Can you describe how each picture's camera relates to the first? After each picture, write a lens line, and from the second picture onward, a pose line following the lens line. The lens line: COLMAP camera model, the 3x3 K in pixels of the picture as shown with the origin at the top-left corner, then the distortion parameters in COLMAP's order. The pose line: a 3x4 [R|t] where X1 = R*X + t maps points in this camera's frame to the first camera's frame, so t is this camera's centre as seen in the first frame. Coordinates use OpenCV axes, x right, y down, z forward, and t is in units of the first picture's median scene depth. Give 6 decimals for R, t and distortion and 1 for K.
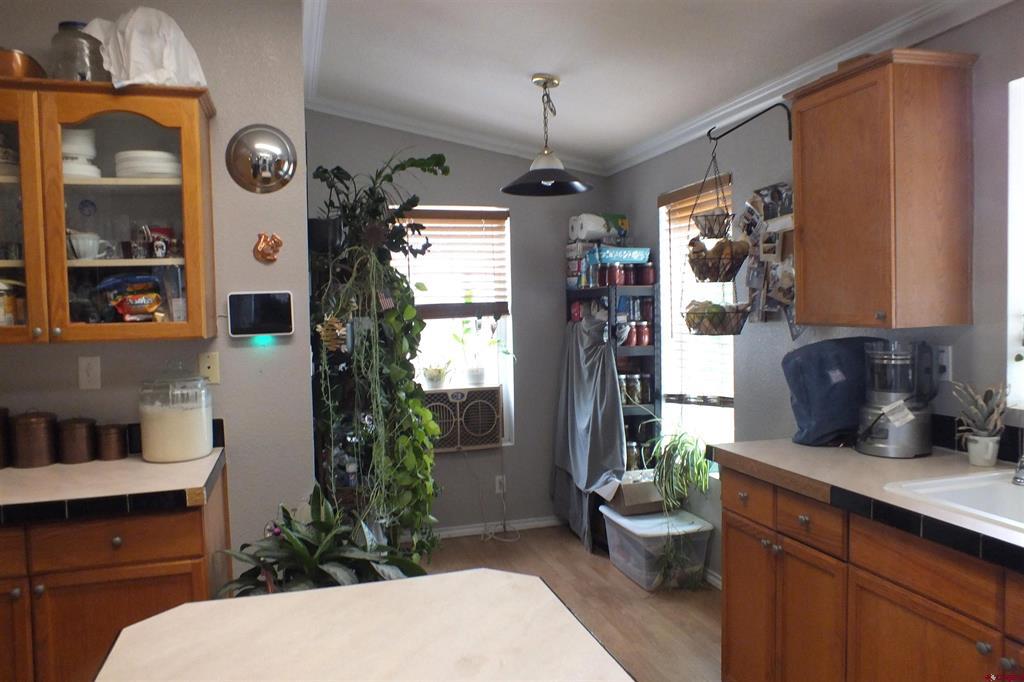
lens RADIAL K [[750.3, 0, 515.2], [0, 750.3, 346.8], [0, 0, 1]] dist [-0.068773, 0.060466]
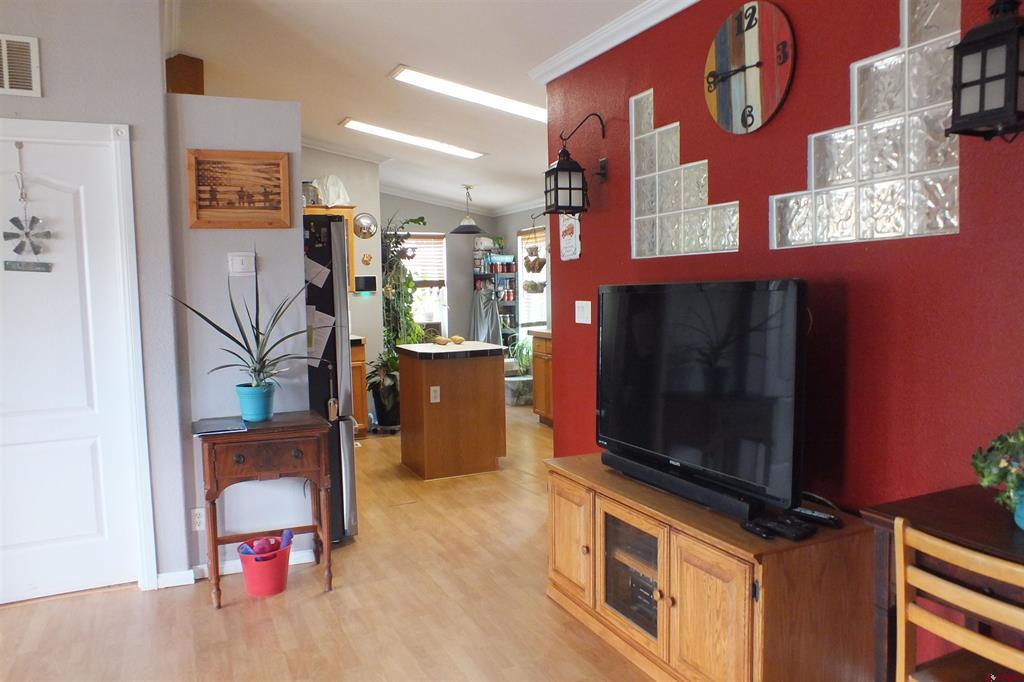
lens RADIAL K [[761.5, 0, 519.5], [0, 761.5, 341.2], [0, 0, 1]] dist [-0.054498, 0.035027]
pose [[0.988761, -0.004808, 0.149426, -0.130745], [0.001595, 0.999765, 0.021610, 0.067403], [-0.149495, -0.021129, 0.988537, -1.169617]]
